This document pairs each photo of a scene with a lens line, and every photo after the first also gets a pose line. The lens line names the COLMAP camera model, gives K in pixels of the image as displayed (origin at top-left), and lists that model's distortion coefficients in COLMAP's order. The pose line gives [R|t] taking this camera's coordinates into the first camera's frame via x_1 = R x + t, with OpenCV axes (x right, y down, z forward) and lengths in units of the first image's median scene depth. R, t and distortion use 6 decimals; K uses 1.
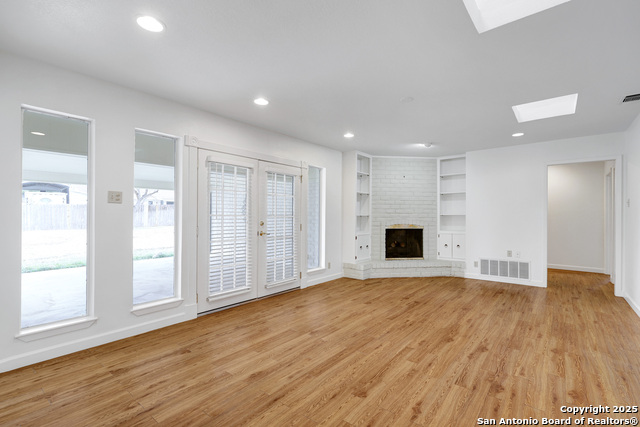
lens RADIAL K [[287.7, 0, 324.8], [0, 287.7, 215.6], [0, 0, 1]] dist [-0.003719, 0.000963]
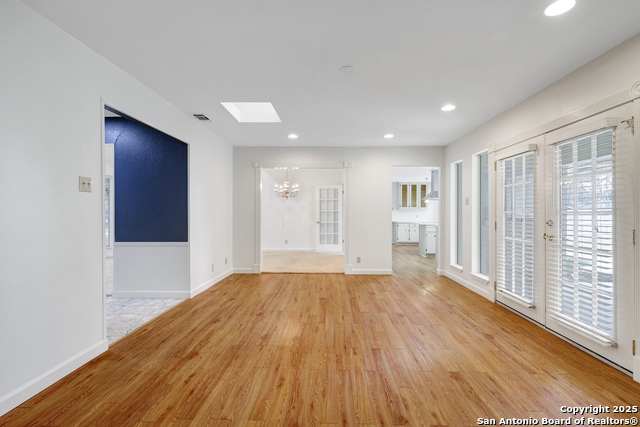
lens RADIAL K [[287.7, 0, 322.3], [0, 287.7, 213.8], [0, 0, 1]] dist [-0.003719, 0.000963]
pose [[-0.793218, -0.004794, -0.608919, 0.913778], [-0.004060, 0.999988, -0.002584, 0.014081], [0.608925, 0.000423, -0.793228, 1.742260]]
